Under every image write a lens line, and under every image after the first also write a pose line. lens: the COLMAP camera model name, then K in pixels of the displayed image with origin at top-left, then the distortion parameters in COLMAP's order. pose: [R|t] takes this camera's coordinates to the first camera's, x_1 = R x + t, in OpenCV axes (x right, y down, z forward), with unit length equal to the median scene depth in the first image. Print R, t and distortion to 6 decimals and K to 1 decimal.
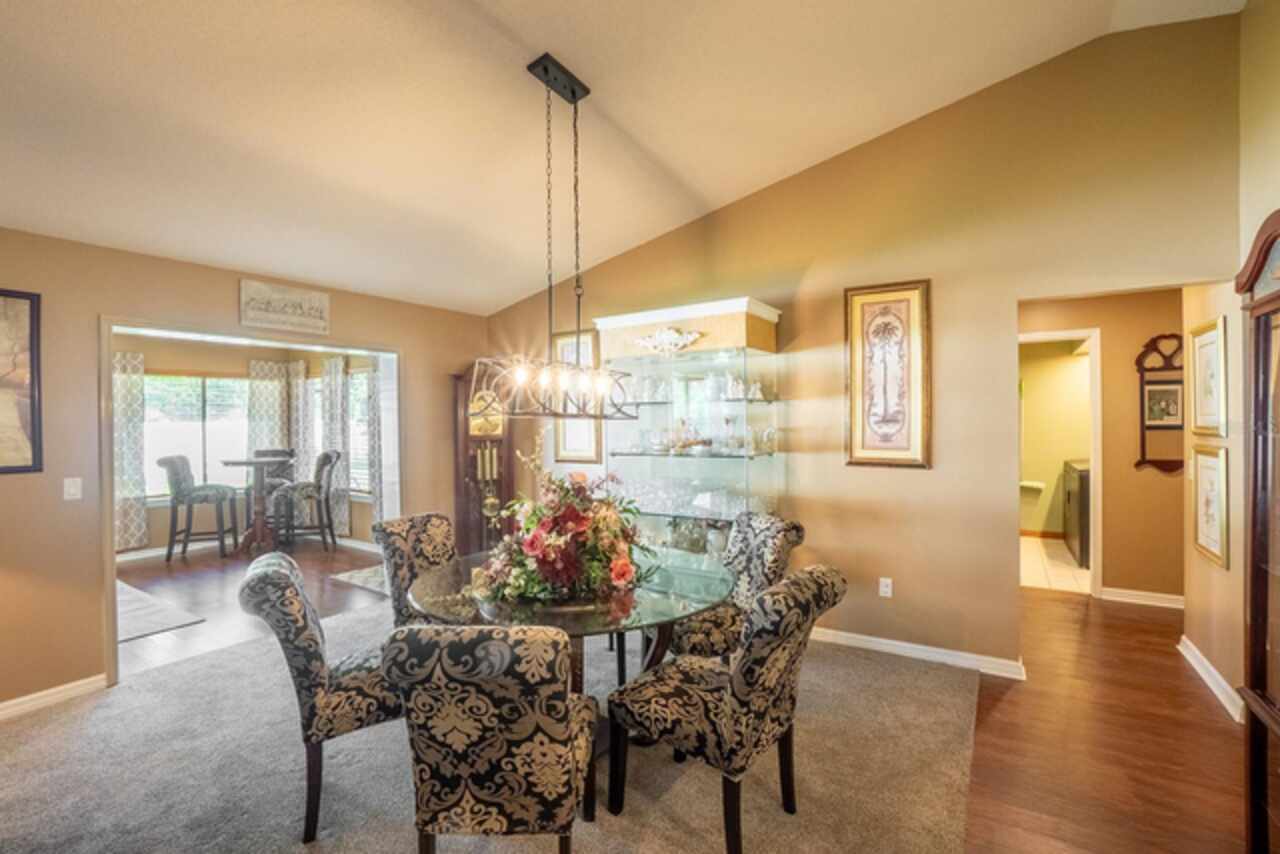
lens RADIAL K [[566.6, 0, 632.3], [0, 566.6, 425.0], [0, 0, 1]] dist [-0.064782, 0.022318]
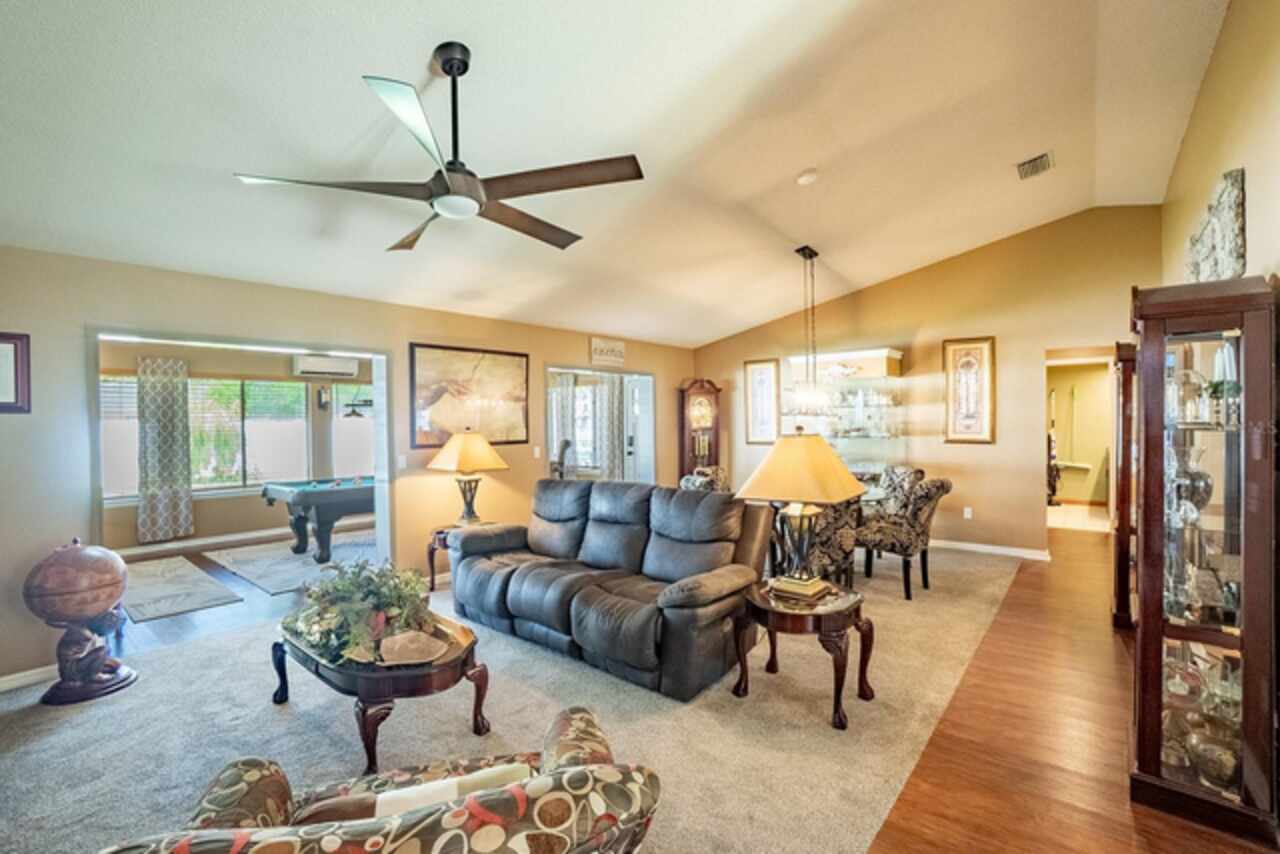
lens RADIAL K [[566.6, 0, 632.3], [0, 566.6, 425.0], [0, 0, 1]] dist [-0.064782, 0.022318]
pose [[0.993773, -0.000145, -0.111419, -0.392867], [0.000557, 0.999993, 0.003669, 0.010209], [0.111418, -0.003708, 0.993767, -0.833576]]
